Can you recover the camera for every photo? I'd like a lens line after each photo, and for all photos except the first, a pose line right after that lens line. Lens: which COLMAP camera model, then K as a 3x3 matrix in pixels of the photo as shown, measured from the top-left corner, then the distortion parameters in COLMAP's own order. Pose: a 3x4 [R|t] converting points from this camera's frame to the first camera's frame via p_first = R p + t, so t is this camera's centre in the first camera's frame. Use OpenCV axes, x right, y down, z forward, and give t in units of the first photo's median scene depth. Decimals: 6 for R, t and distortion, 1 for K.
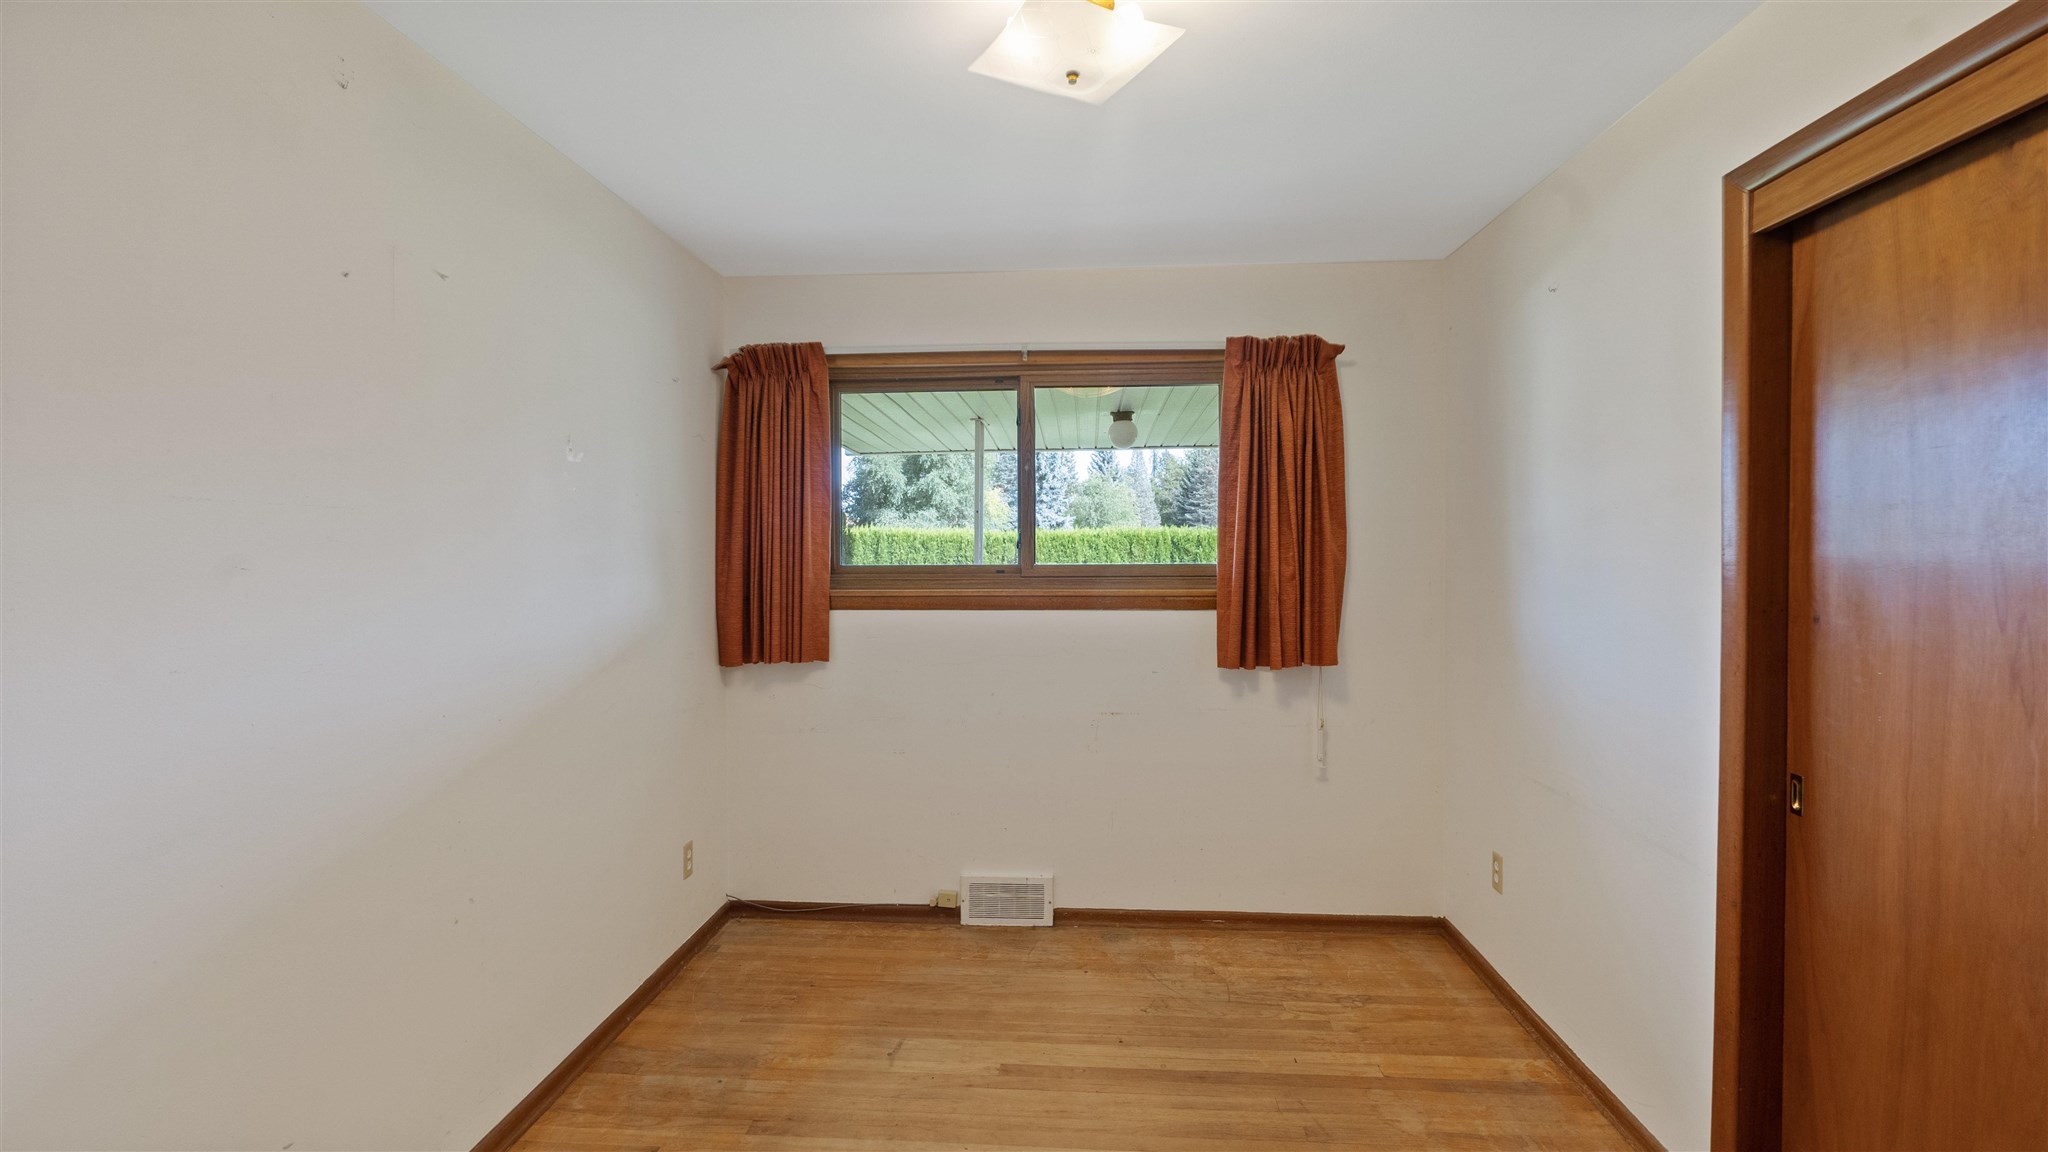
lens RADIAL K [[938.2, 0, 1028.6], [0, 938.2, 562.7], [0, 0, 1]] dist [-0.004789, 0.000794]
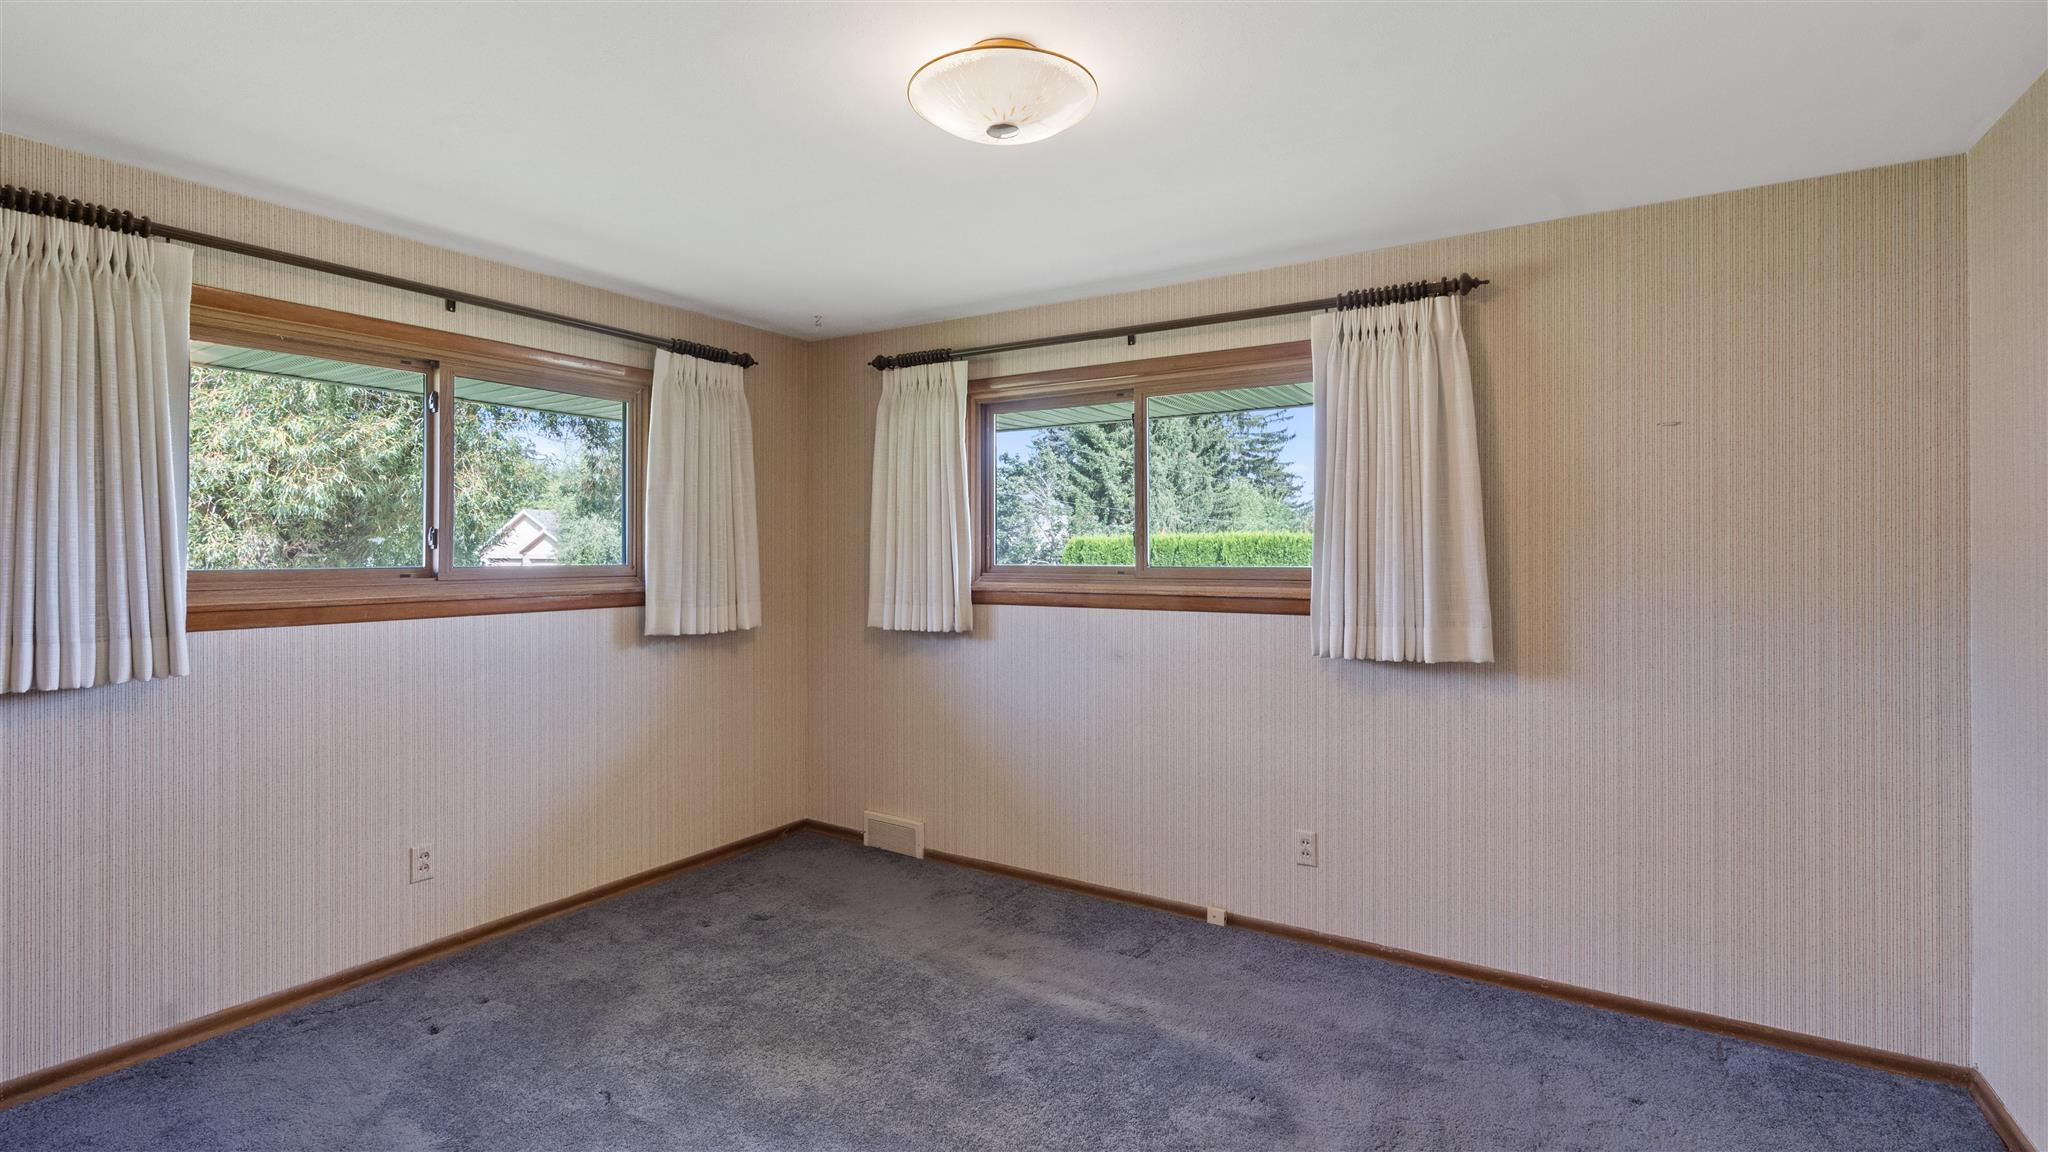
lens RADIAL K [[938.2, 0, 1014.1], [0, 938.2, 573.8], [0, 0, 1]] dist [-0.004789, 0.000794]
pose [[0.854020, 0.001146, -0.520239, 0.424854], [-0.002418, 0.999996, -0.001766, 0.012450], [0.520235, 0.002766, 0.854019, 0.031142]]
